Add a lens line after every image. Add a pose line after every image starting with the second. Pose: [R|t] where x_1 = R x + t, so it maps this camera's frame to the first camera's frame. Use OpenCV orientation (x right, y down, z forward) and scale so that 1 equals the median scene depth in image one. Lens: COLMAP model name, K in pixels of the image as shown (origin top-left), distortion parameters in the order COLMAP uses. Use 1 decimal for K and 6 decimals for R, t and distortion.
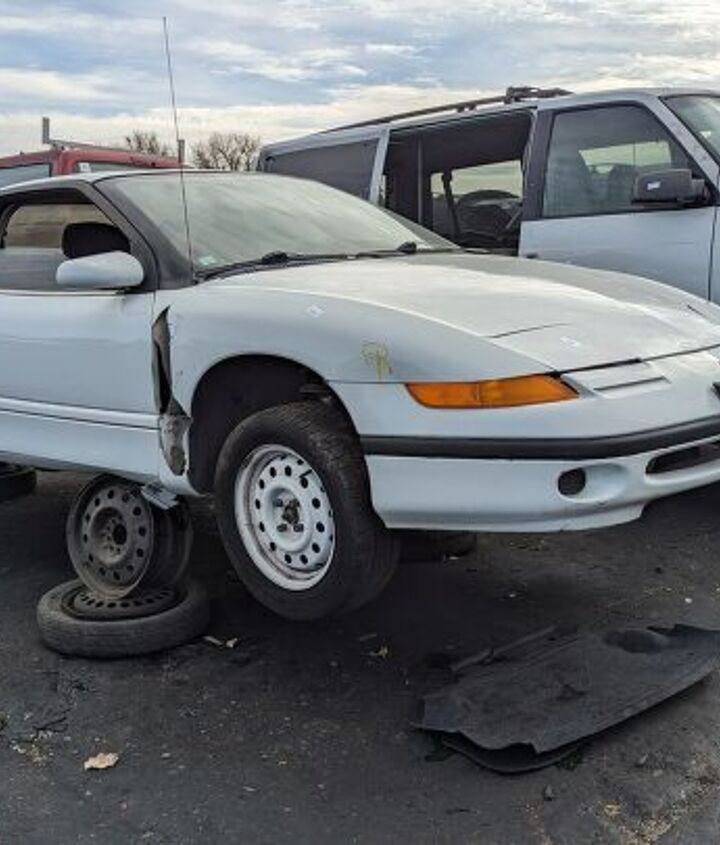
lens RADIAL K [[1087.3, 0, 379.4], [0, 1087.3, 400.9], [0, 0, 1]] dist [0.051371, 0.000000]
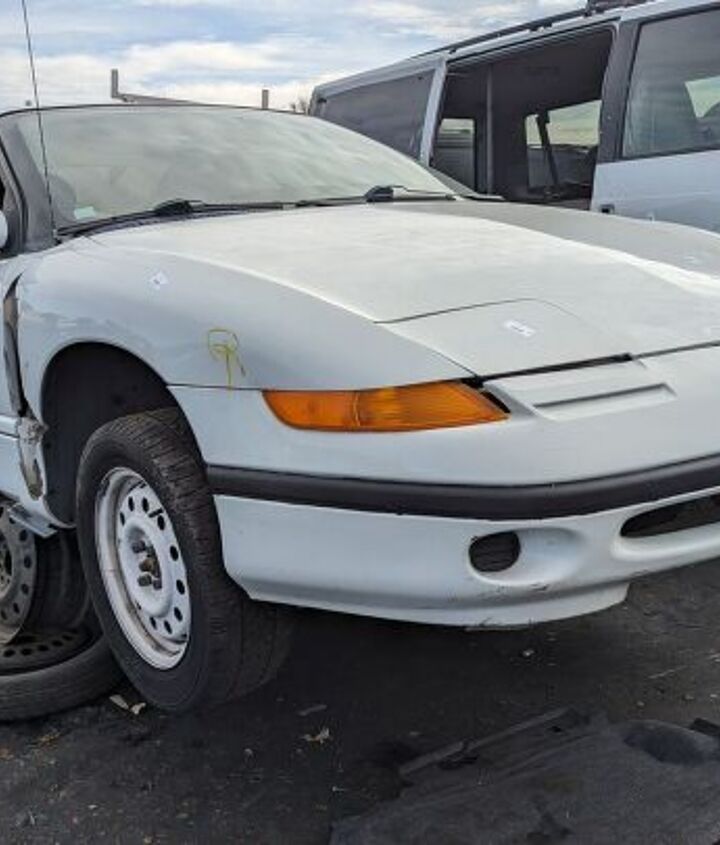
lens RADIAL K [[1087.3, 0, 364.7], [0, 1087.3, 419.9], [0, 0, 1]] dist [0.051371, 0.000000]
pose [[0.986583, 0.017496, -0.162319, 0.158293], [-0.009661, 0.998755, 0.048934, -0.025294], [0.162973, -0.046709, 0.985524, 0.286654]]
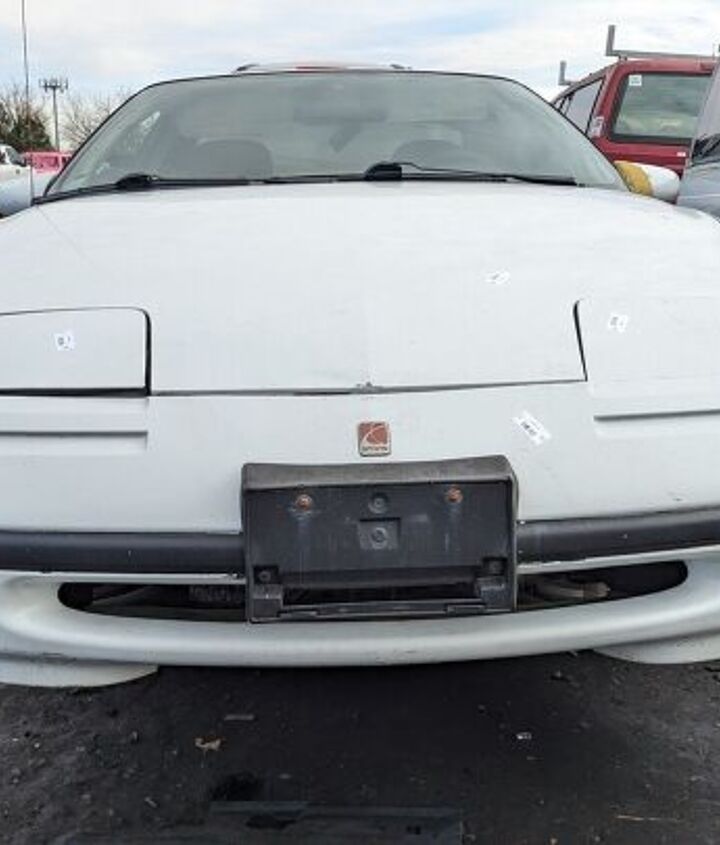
lens RADIAL K [[1087.3, 0, 359.3], [0, 1087.3, 416.1], [0, 0, 1]] dist [0.051371, 0.000000]
pose [[0.711658, 0.164819, -0.682919, 0.551118], [-0.112851, 0.986286, 0.120436, -0.082485], [0.693403, -0.008641, 0.720498, 0.582690]]
